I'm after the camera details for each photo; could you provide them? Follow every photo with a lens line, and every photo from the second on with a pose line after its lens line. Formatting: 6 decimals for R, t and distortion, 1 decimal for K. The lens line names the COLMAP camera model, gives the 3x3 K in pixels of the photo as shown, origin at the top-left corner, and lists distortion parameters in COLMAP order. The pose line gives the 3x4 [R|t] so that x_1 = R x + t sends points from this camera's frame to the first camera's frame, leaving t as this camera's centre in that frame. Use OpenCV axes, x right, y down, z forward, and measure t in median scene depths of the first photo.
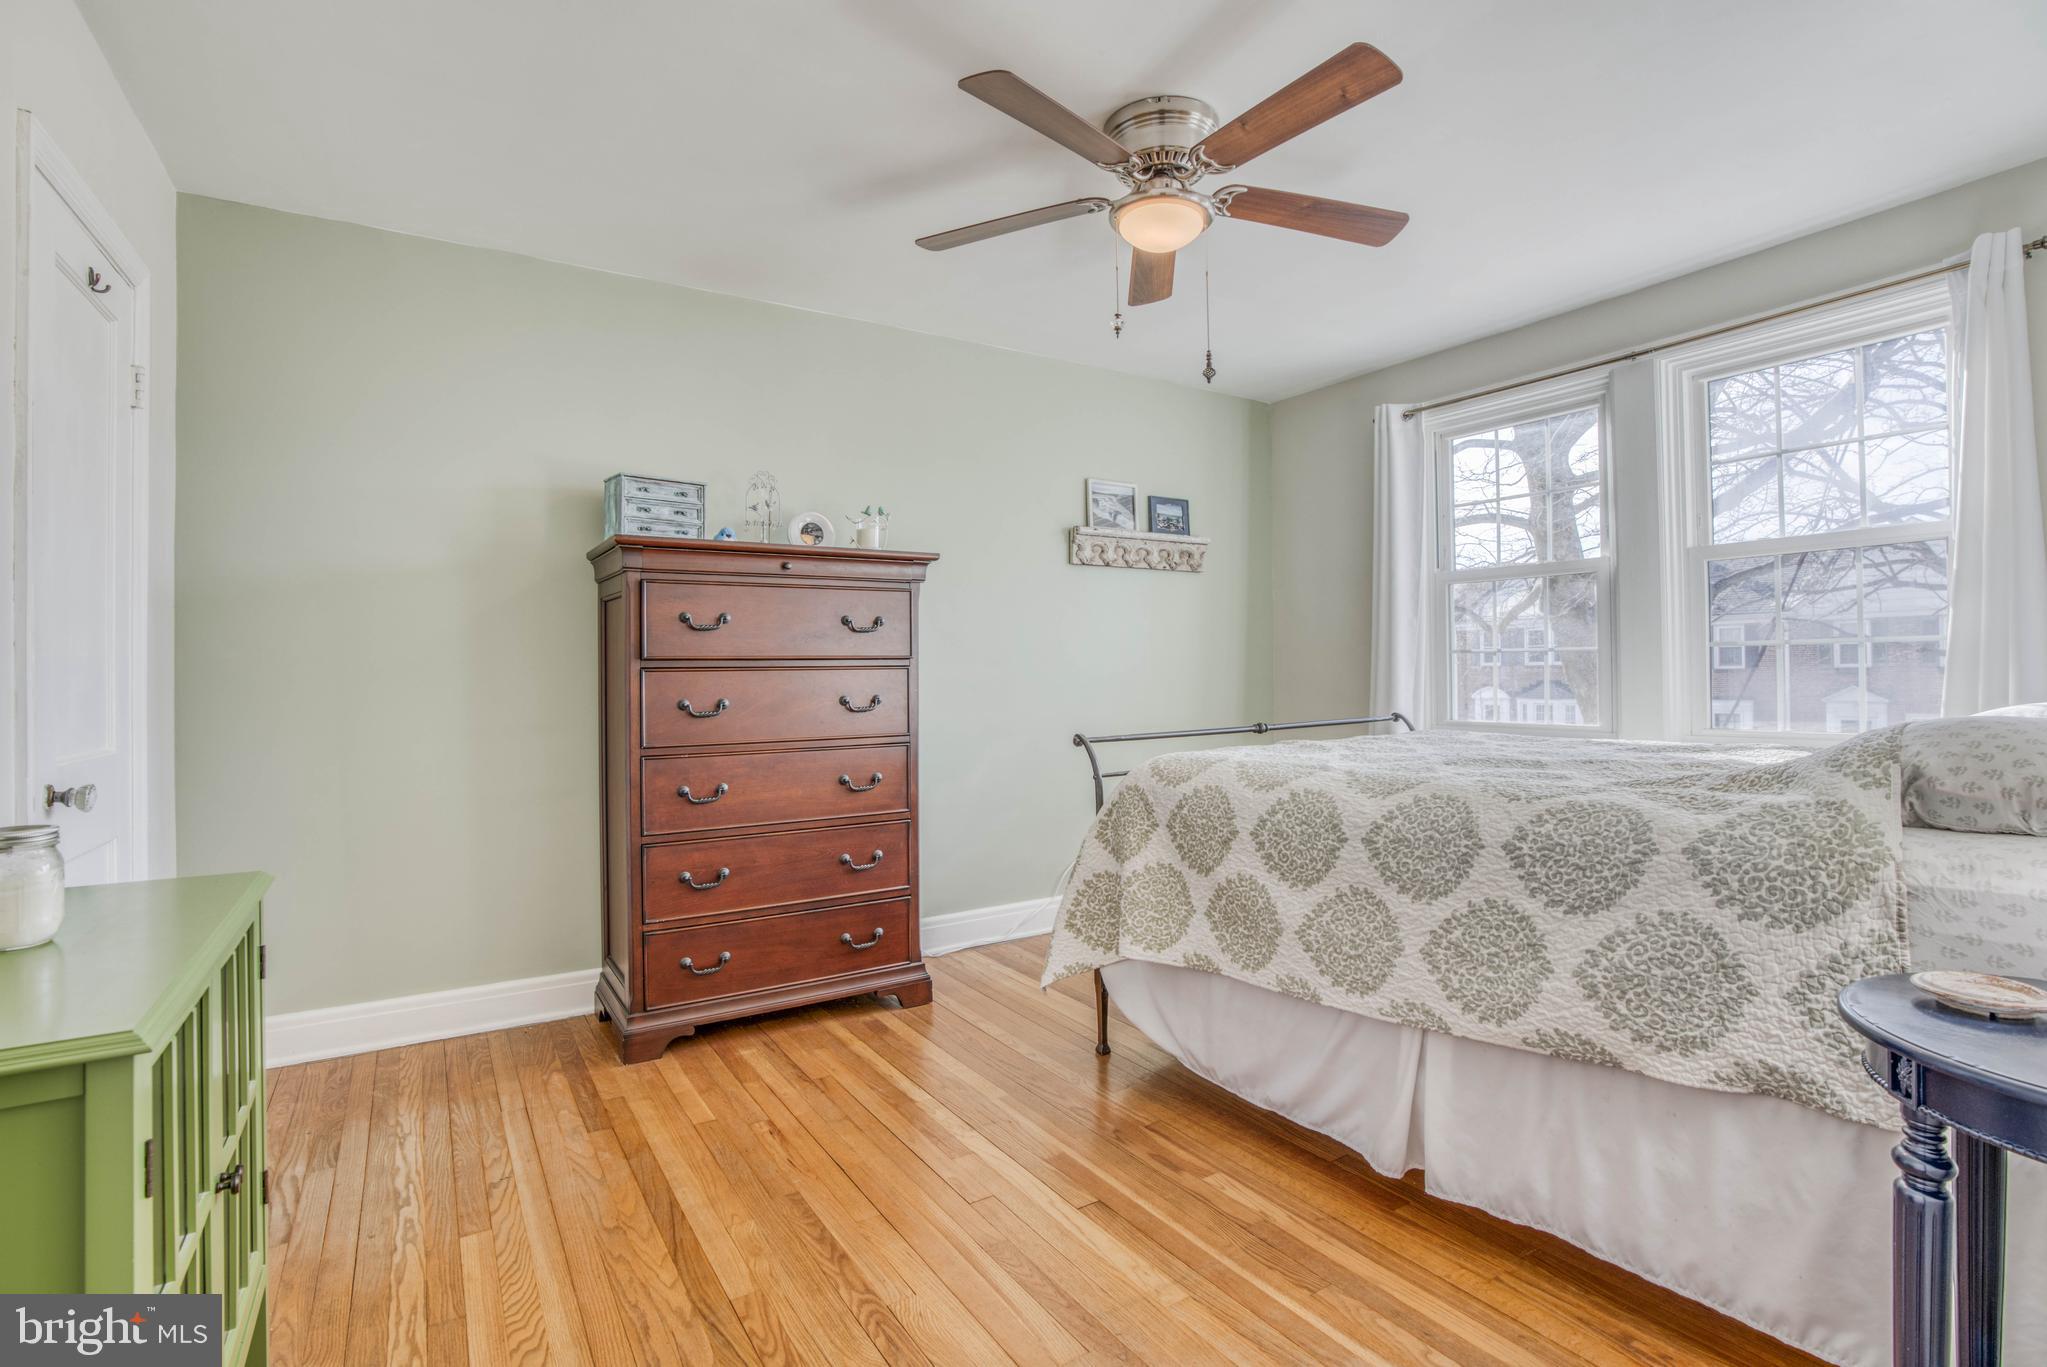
lens RADIAL K [[942.9, 0, 993.0], [0, 942.9, 642.3], [0, 0, 1]] dist [-0.062651, 0.019189]
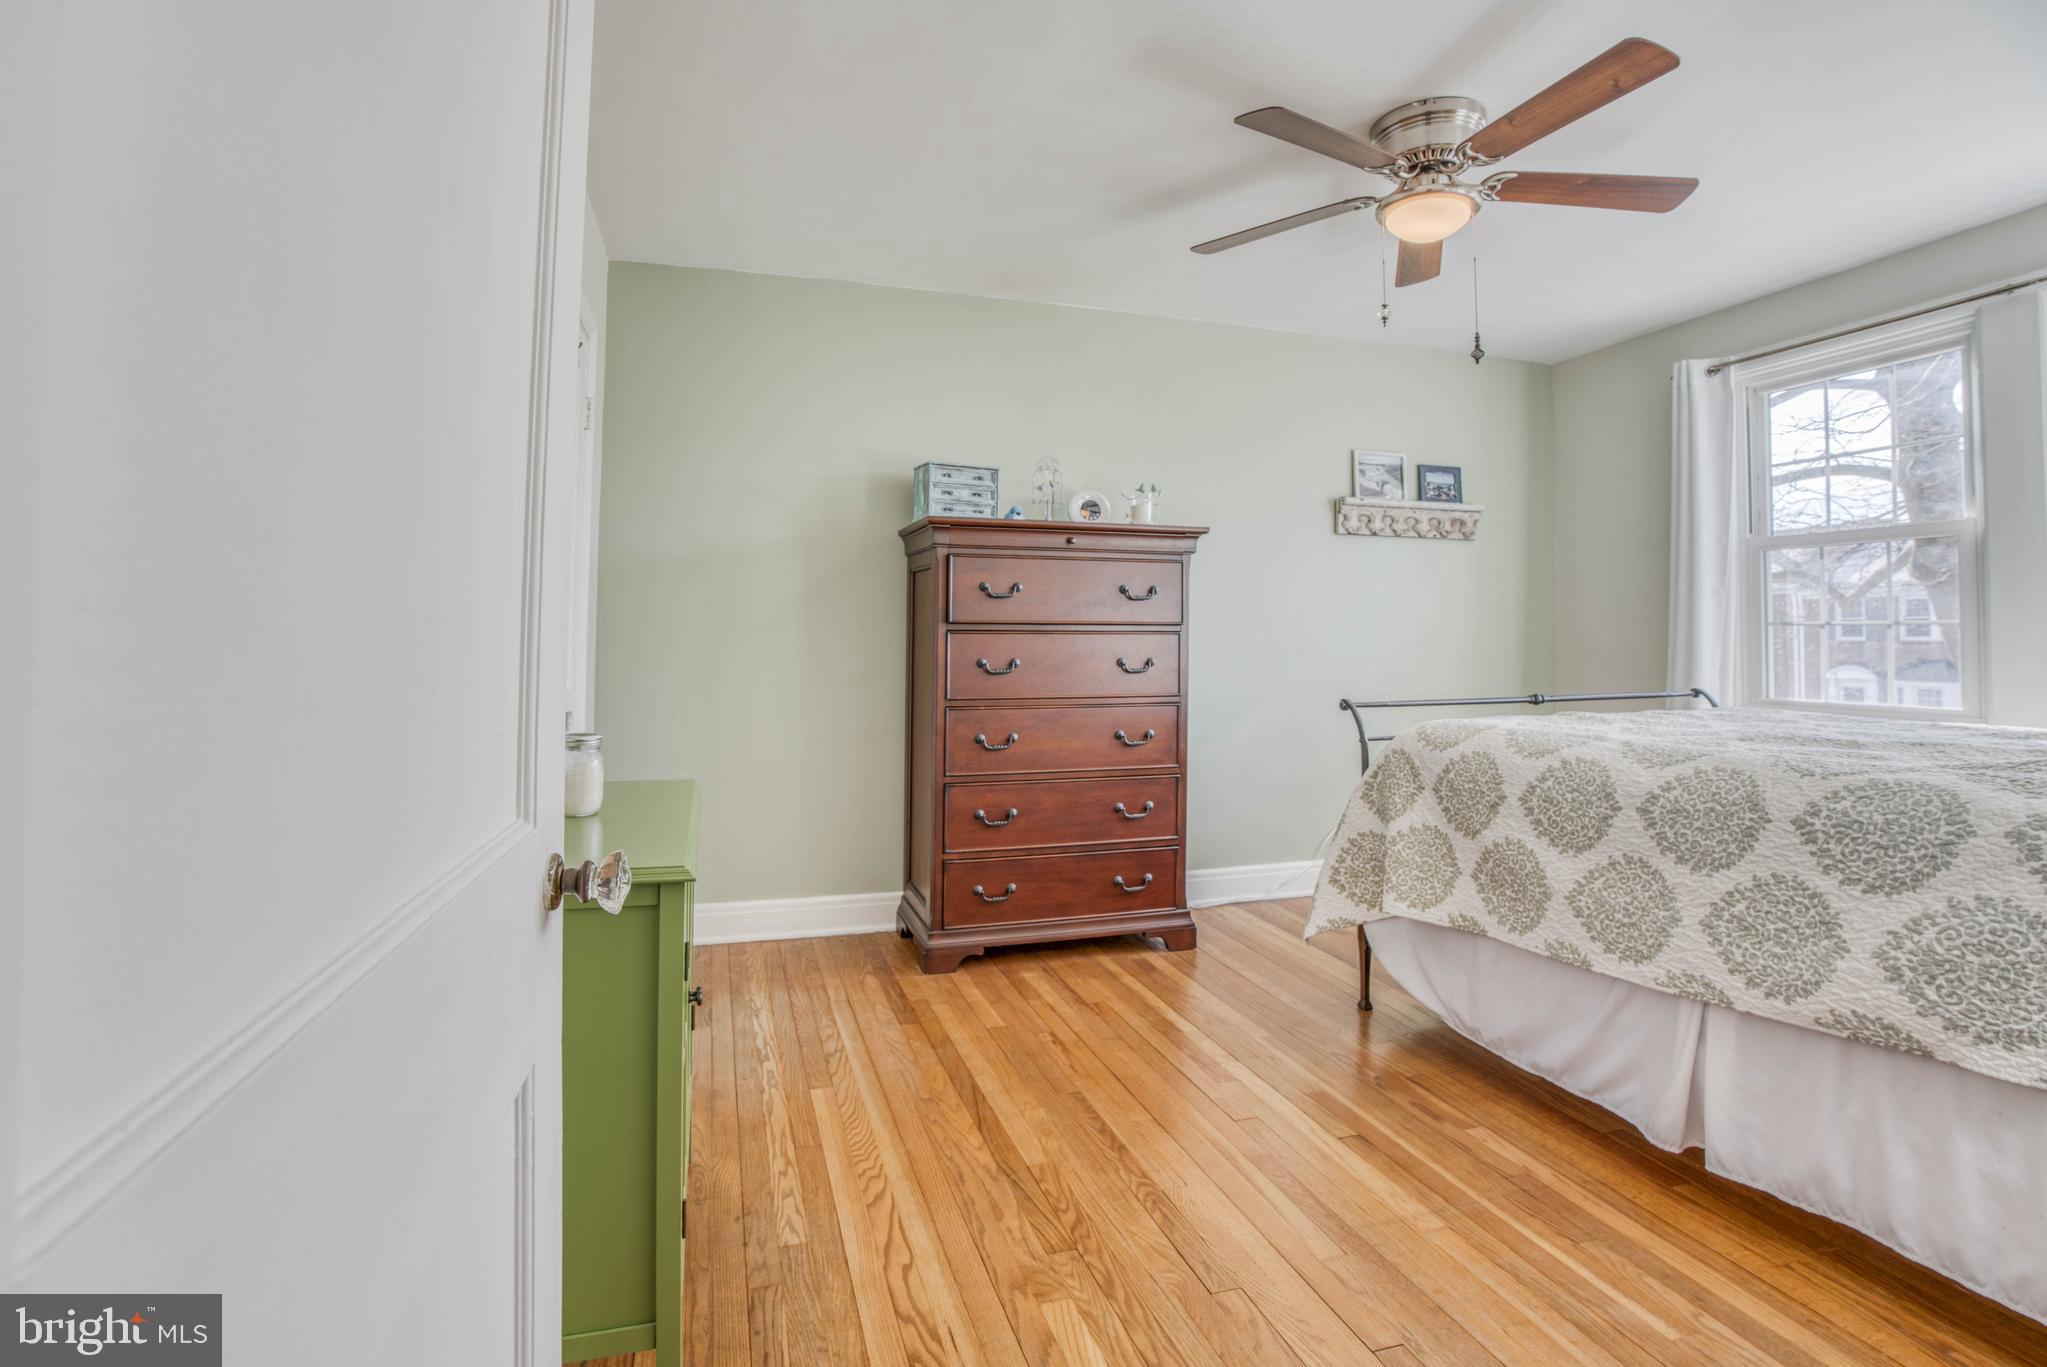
lens RADIAL K [[942.9, 0, 993.1], [0, 942.9, 604.4], [0, 0, 1]] dist [-0.062651, 0.019189]
pose [[0.964730, 0.006483, -0.263163, -0.017283], [-0.007629, 0.999965, -0.003333, -0.001410], [0.263132, 0.005223, 0.964746, -0.136323]]
